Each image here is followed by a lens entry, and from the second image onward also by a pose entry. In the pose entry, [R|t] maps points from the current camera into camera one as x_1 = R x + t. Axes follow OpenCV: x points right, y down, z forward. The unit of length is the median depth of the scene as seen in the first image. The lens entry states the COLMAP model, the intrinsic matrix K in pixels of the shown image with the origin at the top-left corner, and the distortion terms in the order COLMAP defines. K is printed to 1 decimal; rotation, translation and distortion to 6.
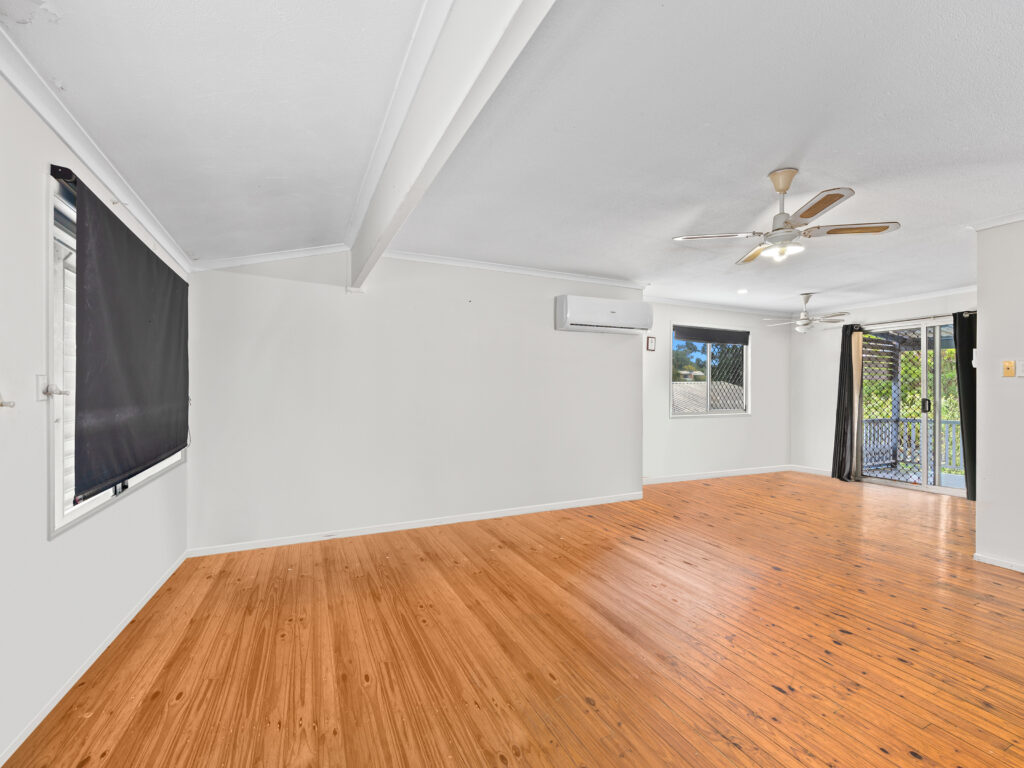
lens RADIAL K [[463.2, 0, 516.7], [0, 463.2, 391.1], [0, 0, 1]] dist [0.019968, 0.001073]
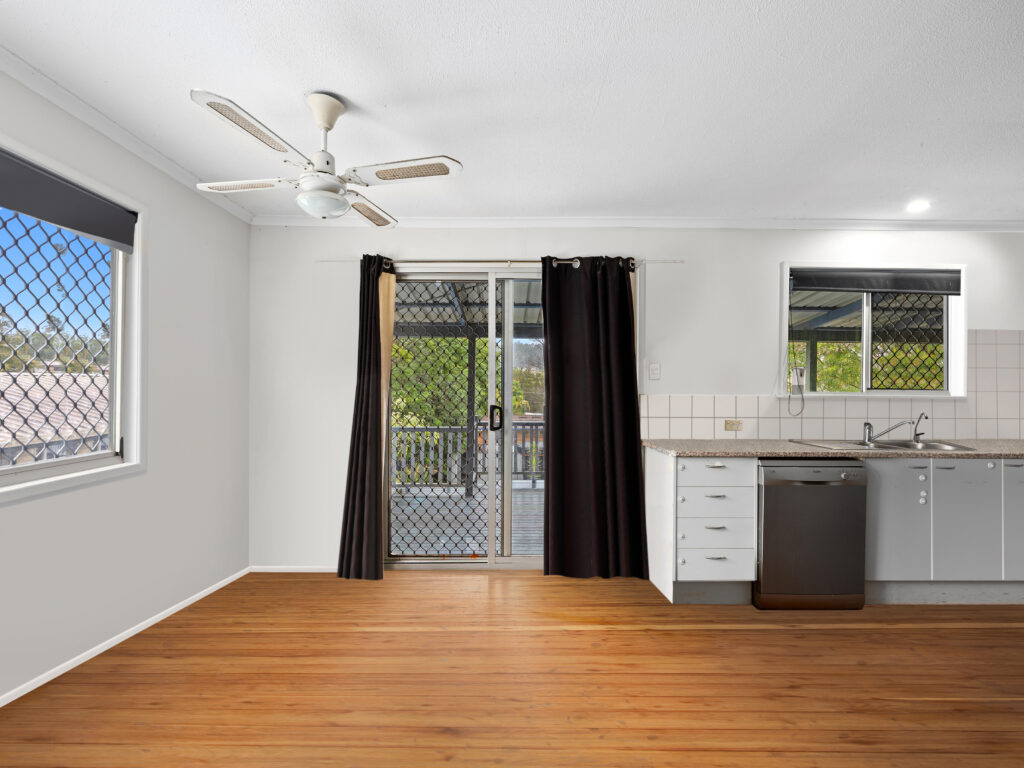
lens RADIAL K [[463.2, 0, 517.1], [0, 463.2, 386.2], [0, 0, 1]] dist [0.019968, 0.001073]
pose [[0.430648, 0.002523, 0.902516, 0.342573], [-0.005217, 0.999986, -0.000307, -0.006517], [-0.902505, -0.004576, 0.430656, 0.666430]]
